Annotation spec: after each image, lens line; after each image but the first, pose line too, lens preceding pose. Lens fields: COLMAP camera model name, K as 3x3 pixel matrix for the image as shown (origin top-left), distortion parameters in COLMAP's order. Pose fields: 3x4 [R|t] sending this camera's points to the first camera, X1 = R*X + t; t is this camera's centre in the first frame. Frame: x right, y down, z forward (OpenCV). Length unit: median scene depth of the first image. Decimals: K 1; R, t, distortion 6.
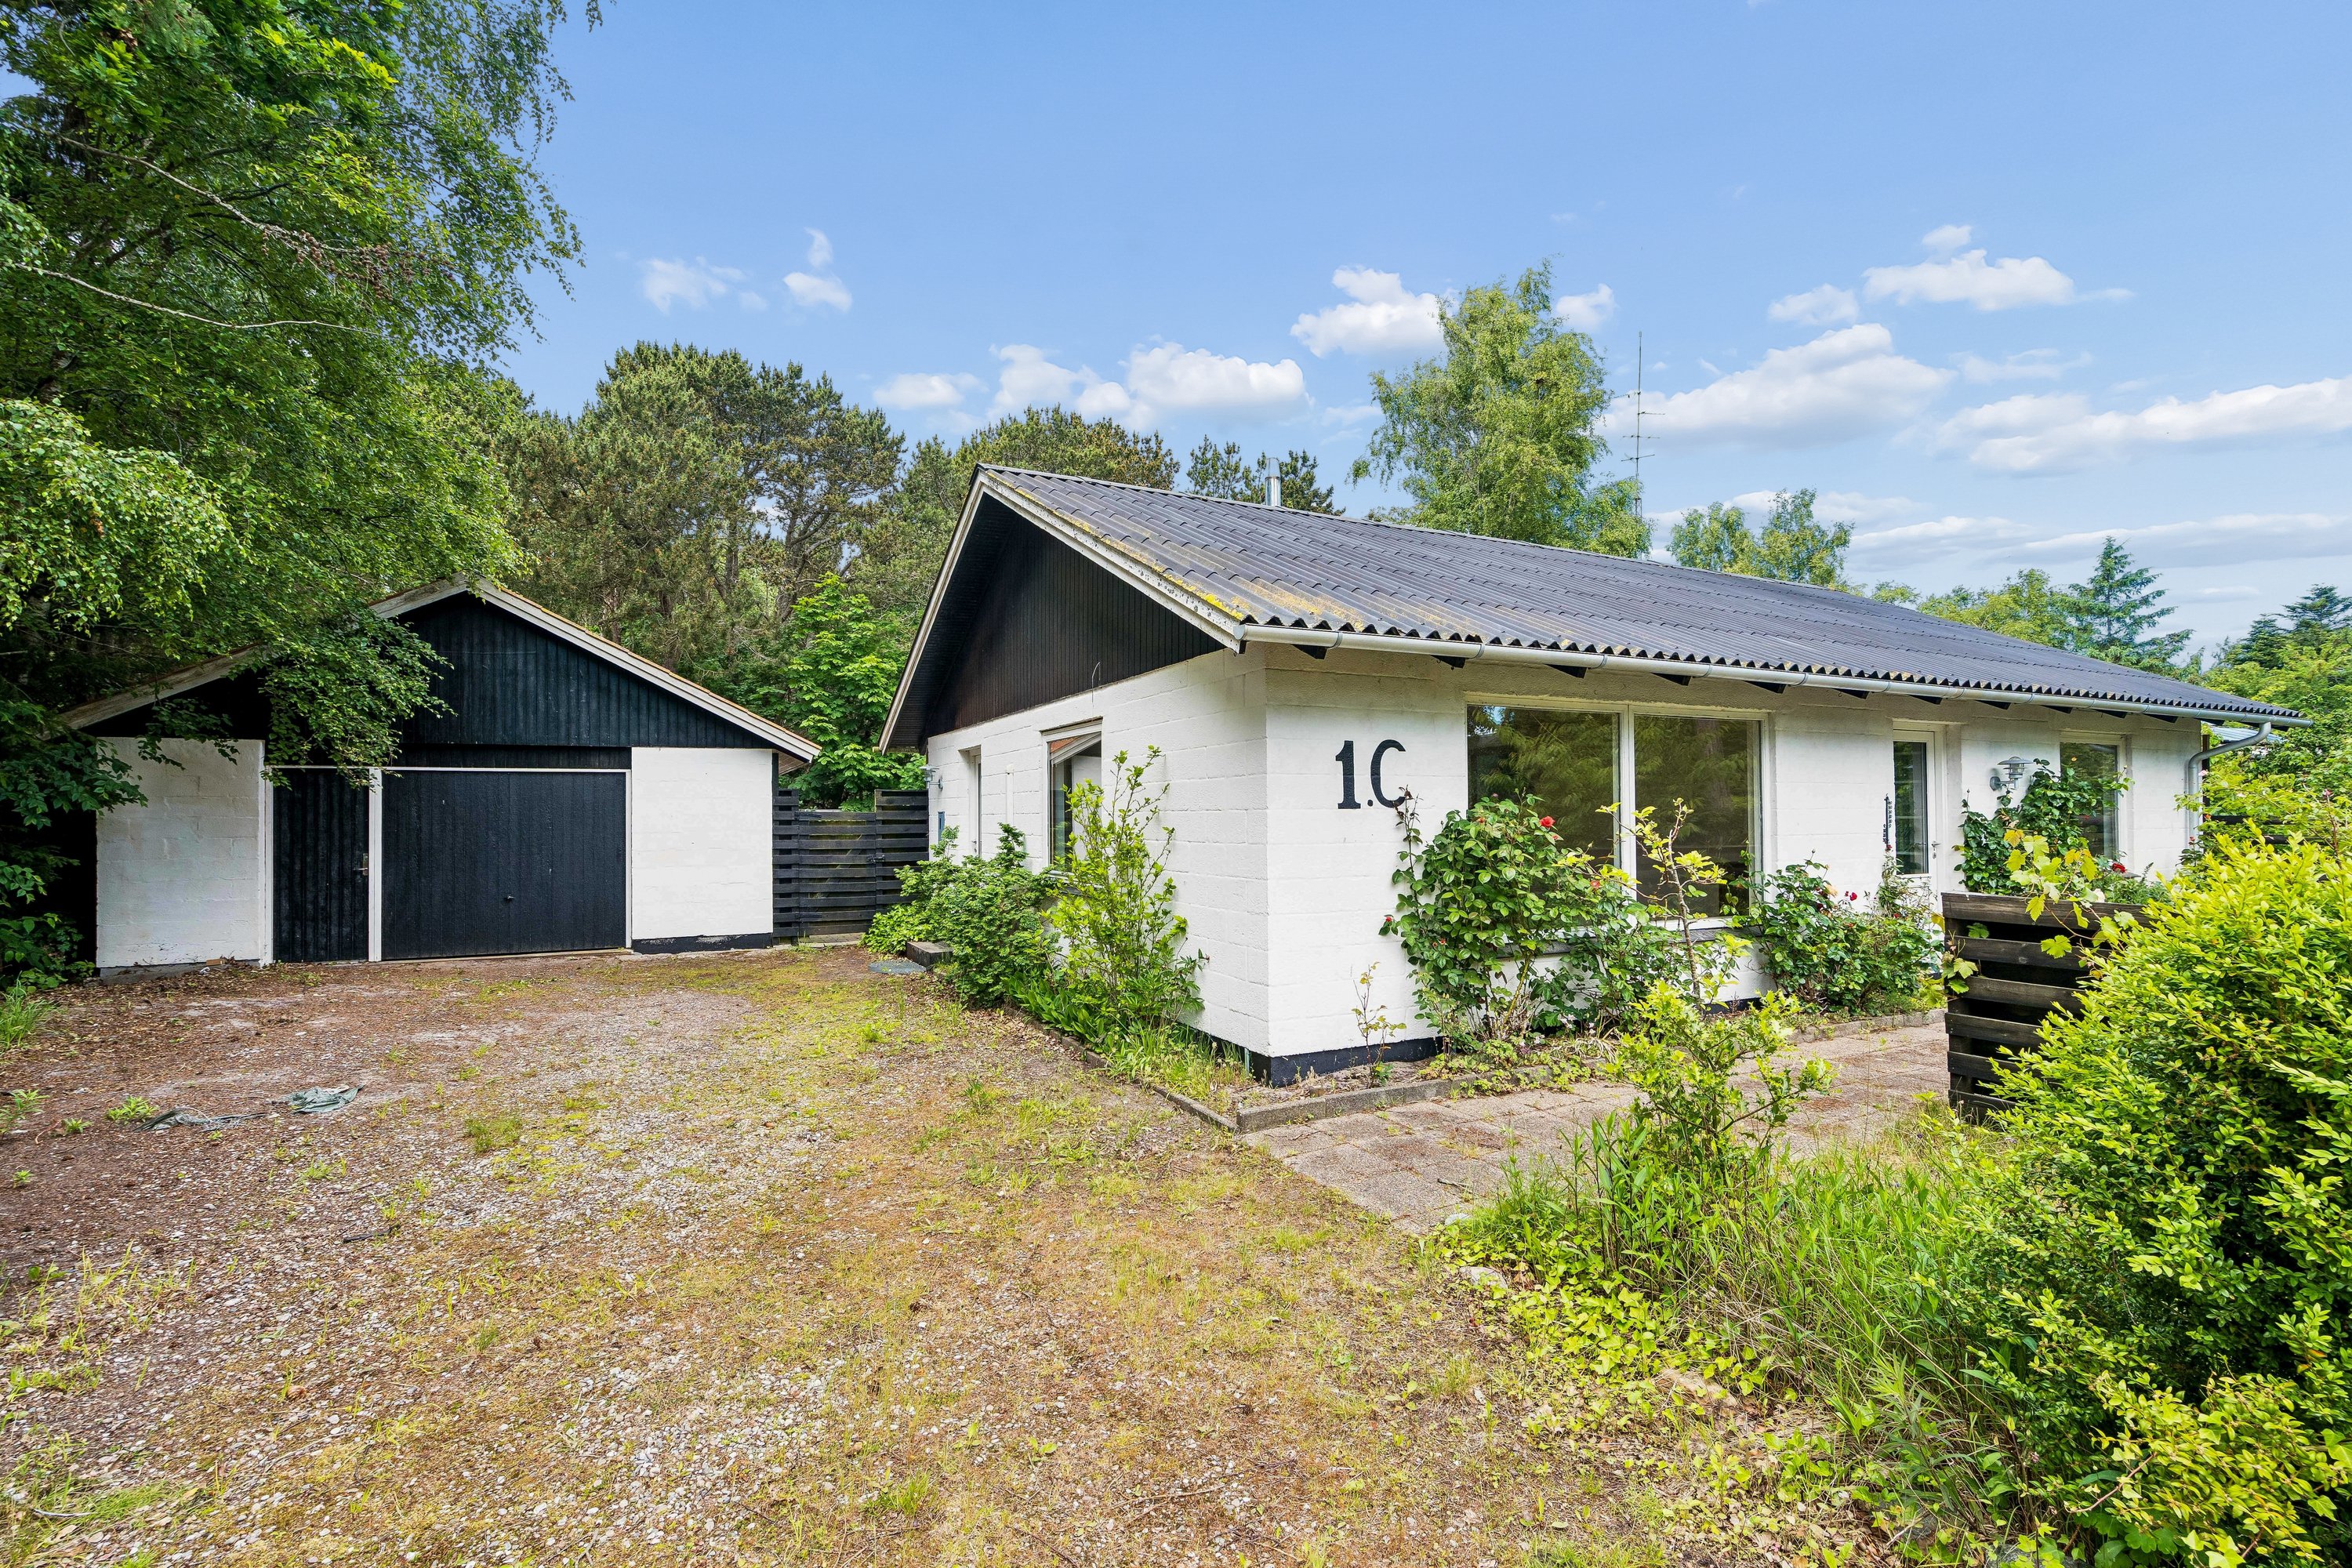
lens RADIAL K [[1081.3, 0, 1176.6], [0, 1081.3, 806.6], [0, 0, 1]] dist [-0.000001, 0.000016]
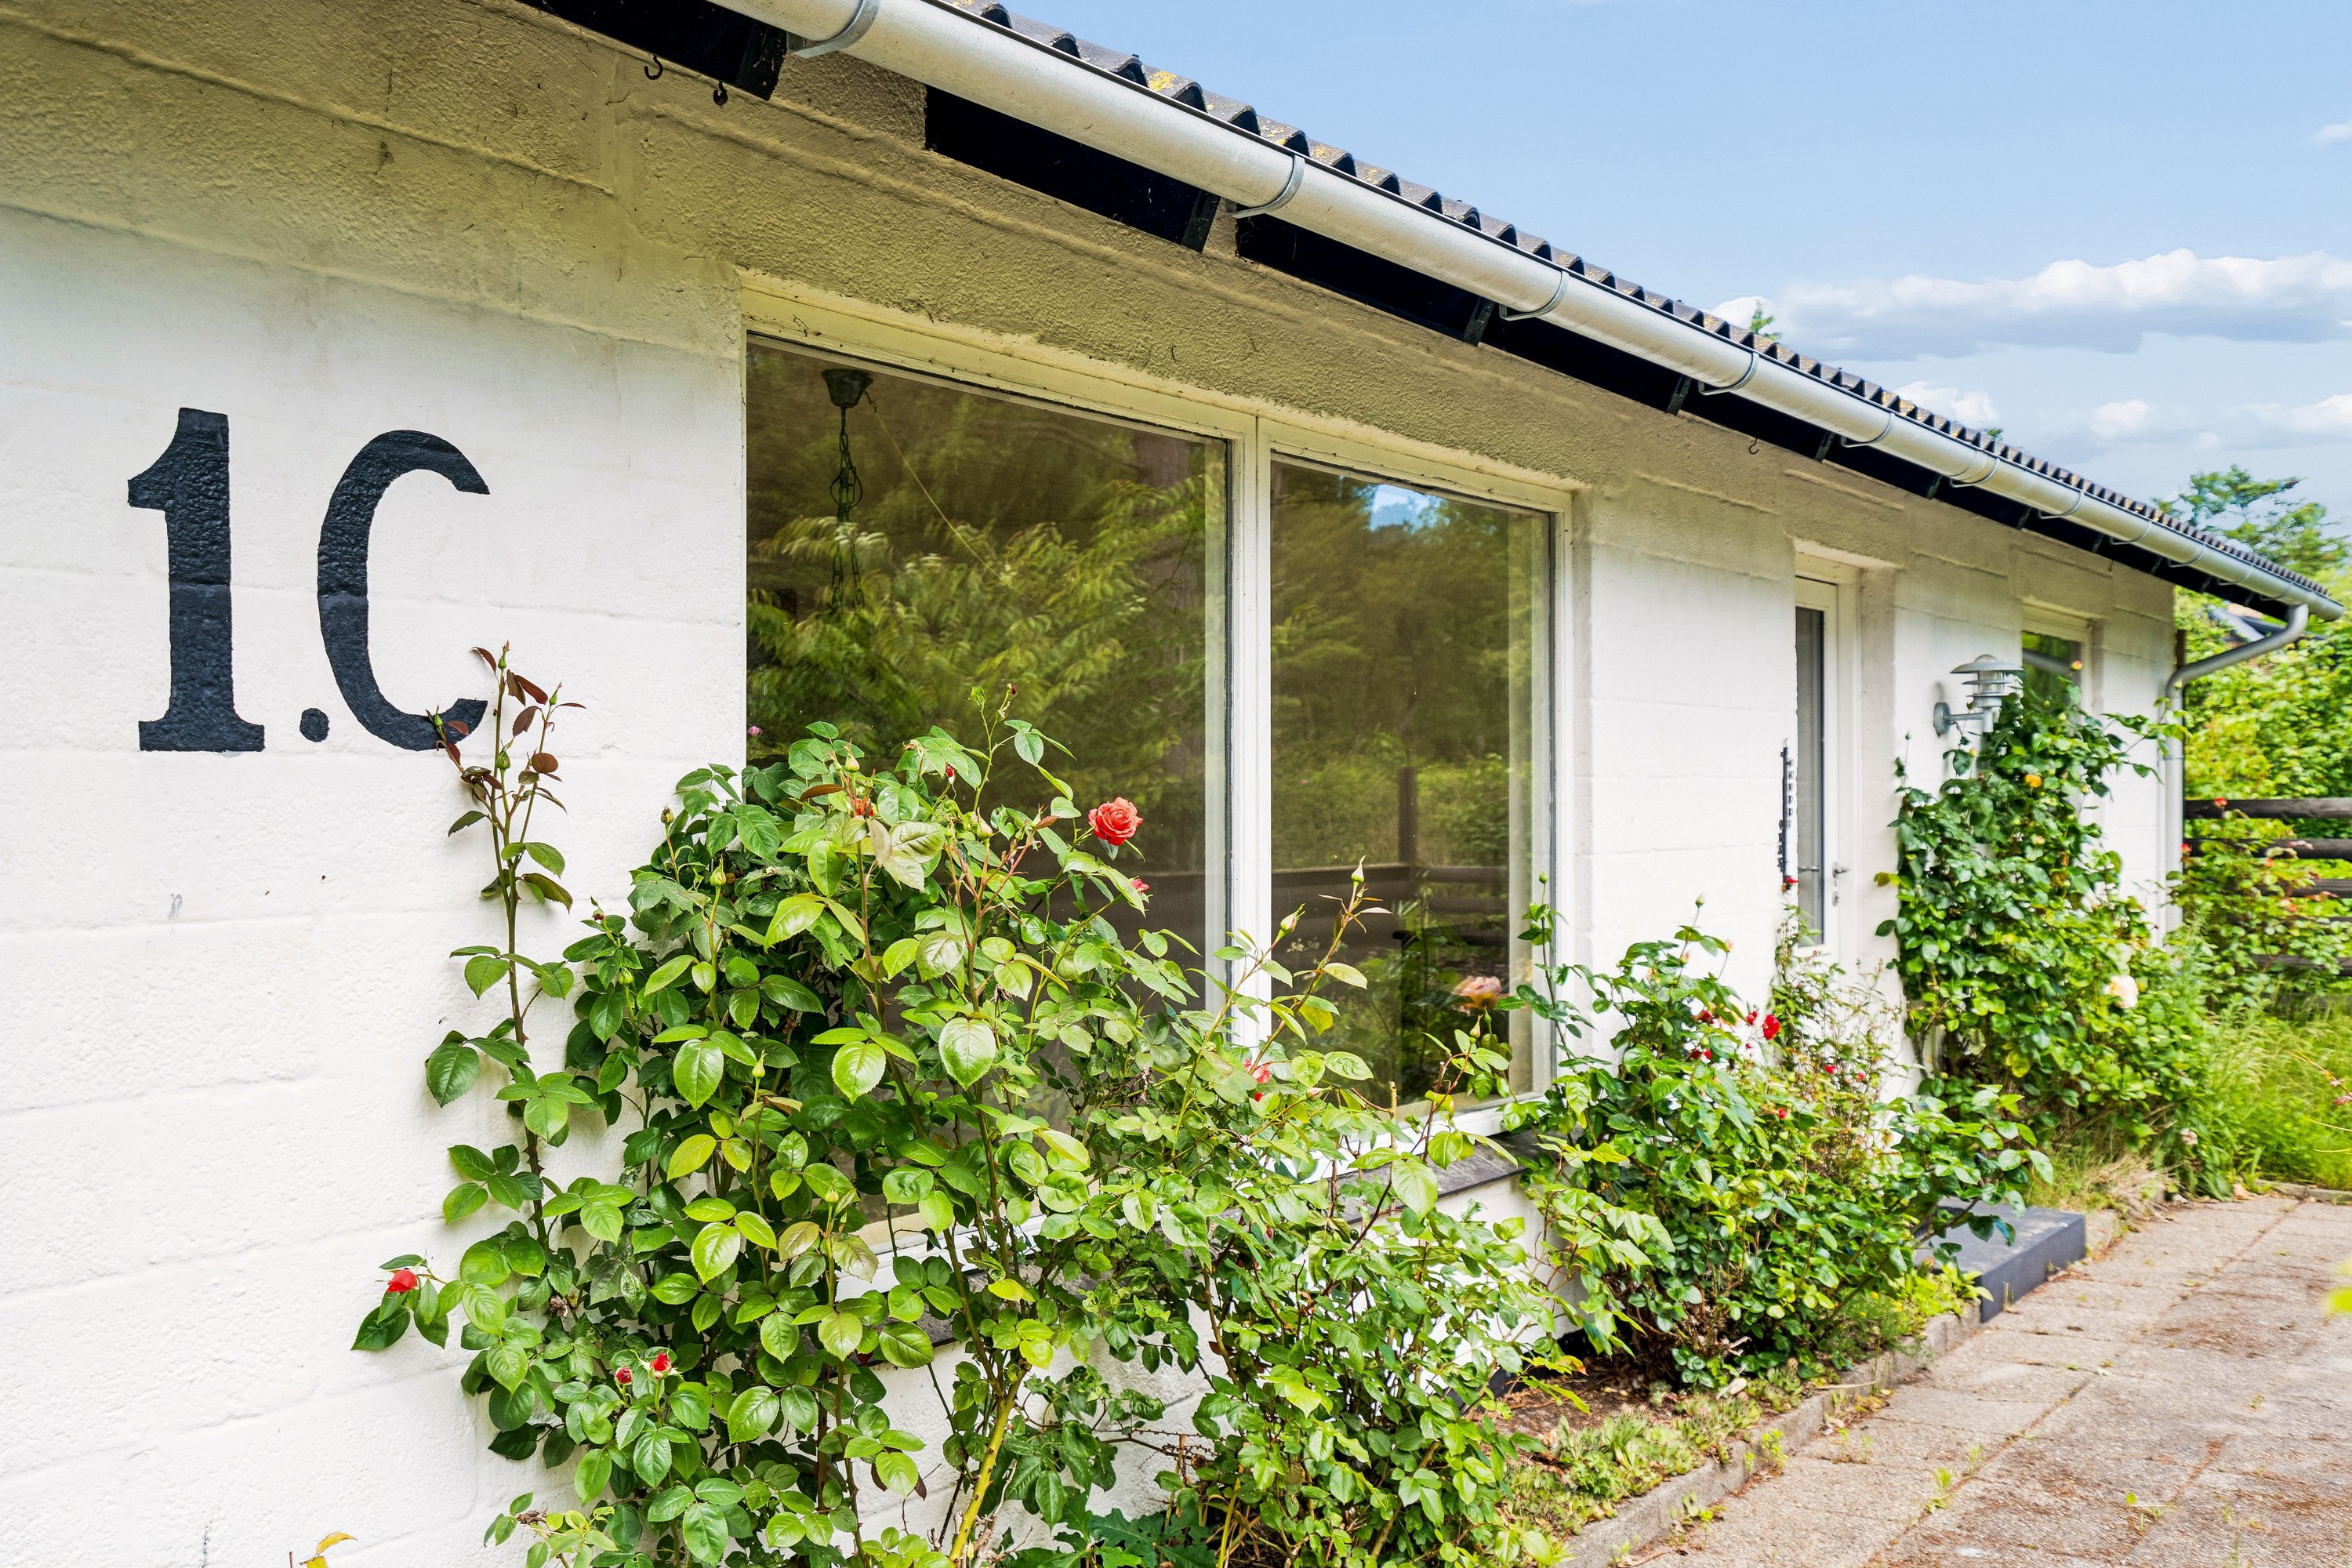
lens RADIAL K [[2353.7, 0, 1178.2], [0, 2353.7, 801.9], [0, 0, 1]] dist [0.142637, 0.000000]
pose [[0.870836, 0.004377, 0.491553, 0.096037], [-0.011181, 0.999878, 0.010905, 0.005002], [-0.491446, -0.014993, 0.870779, 0.512906]]
